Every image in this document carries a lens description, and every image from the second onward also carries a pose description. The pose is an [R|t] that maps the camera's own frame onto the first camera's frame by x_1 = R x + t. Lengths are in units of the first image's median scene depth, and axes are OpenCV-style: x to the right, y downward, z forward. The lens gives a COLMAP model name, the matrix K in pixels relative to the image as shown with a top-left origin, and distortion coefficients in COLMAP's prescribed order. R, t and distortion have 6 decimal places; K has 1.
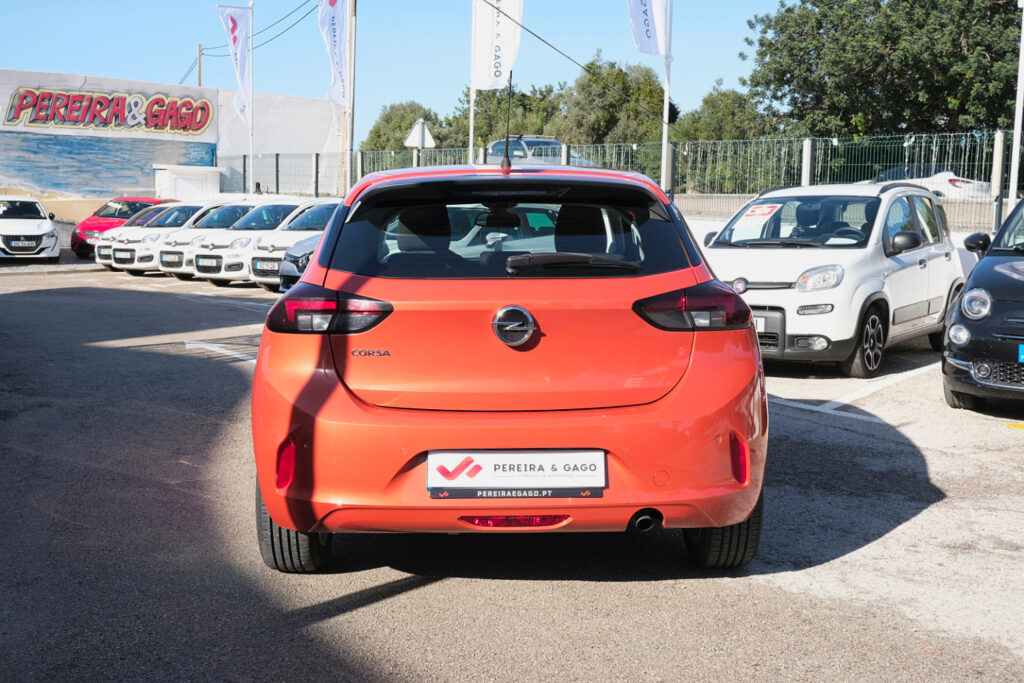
lens RADIAL K [[1147.9, 0, 512.0], [0, 1147.9, 341.5], [0, 0, 1]] dist [-0.009049, -0.007445]
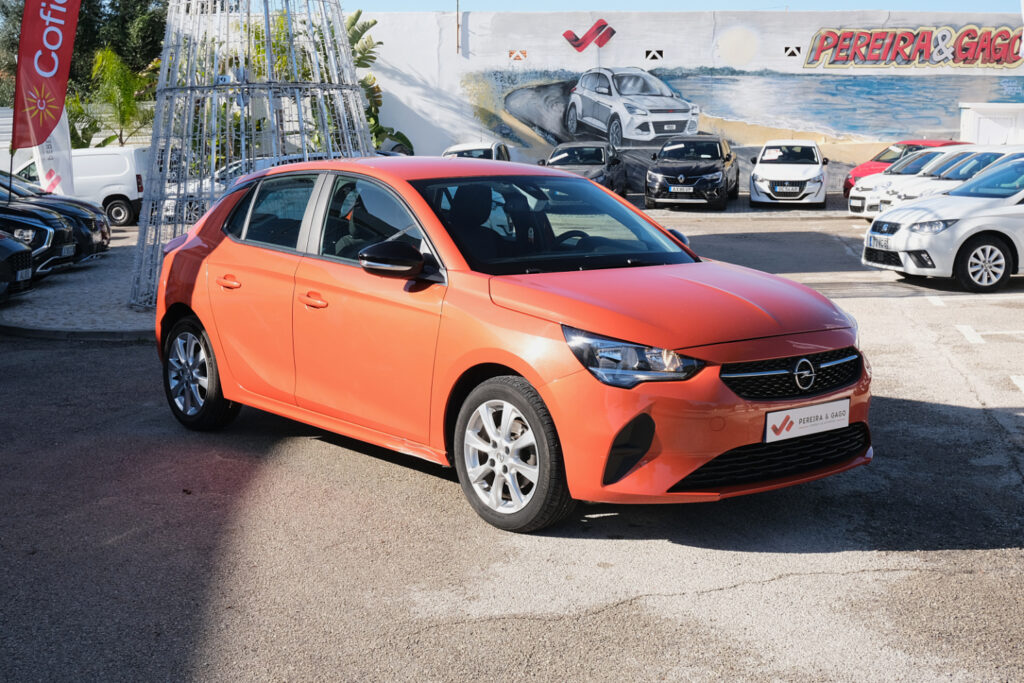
lens RADIAL K [[1365.9, 0, 512.0], [0, 1365.9, 341.5], [0, 0, 1]] dist [-0.007192, -0.018060]
pose [[0.731998, 0.091086, -0.675190, 0.186158], [-0.069897, 0.995834, 0.058564, -0.004460], [0.677712, 0.004325, 0.735315, -0.039254]]
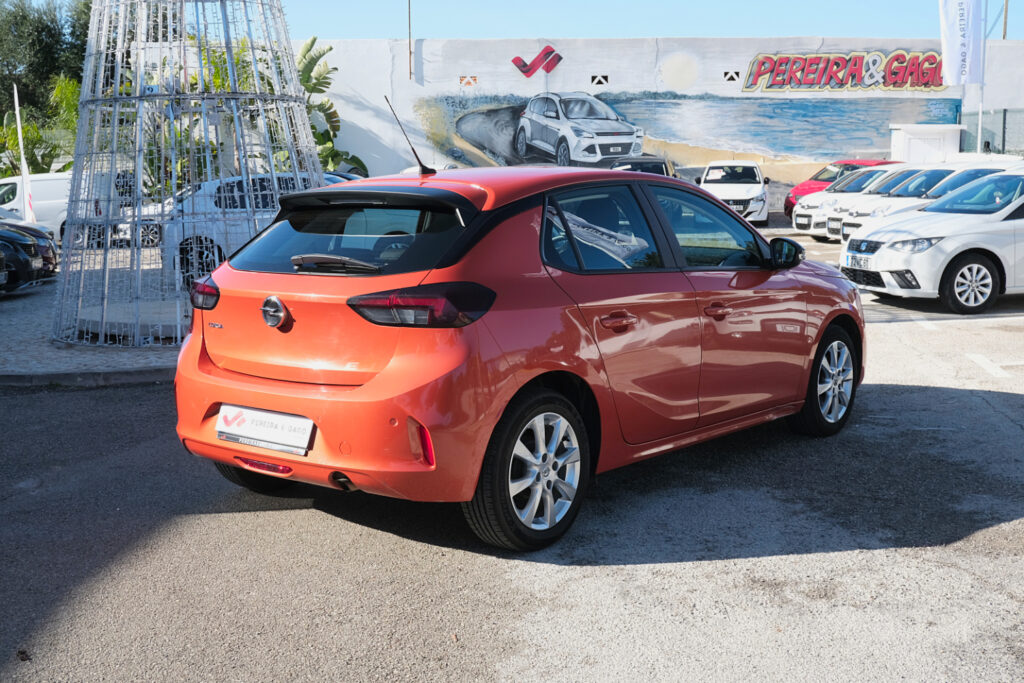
lens RADIAL K [[1226.7, 0, 512.0], [0, 1226.7, 341.5], [0, 0, 1]] dist [-0.012061, -0.018165]
pose [[0.760111, 0.078364, -0.645051, 0.127856], [-0.059313, 0.996925, 0.051219, -0.007844], [0.647081, -0.000672, 0.762421, 0.017580]]
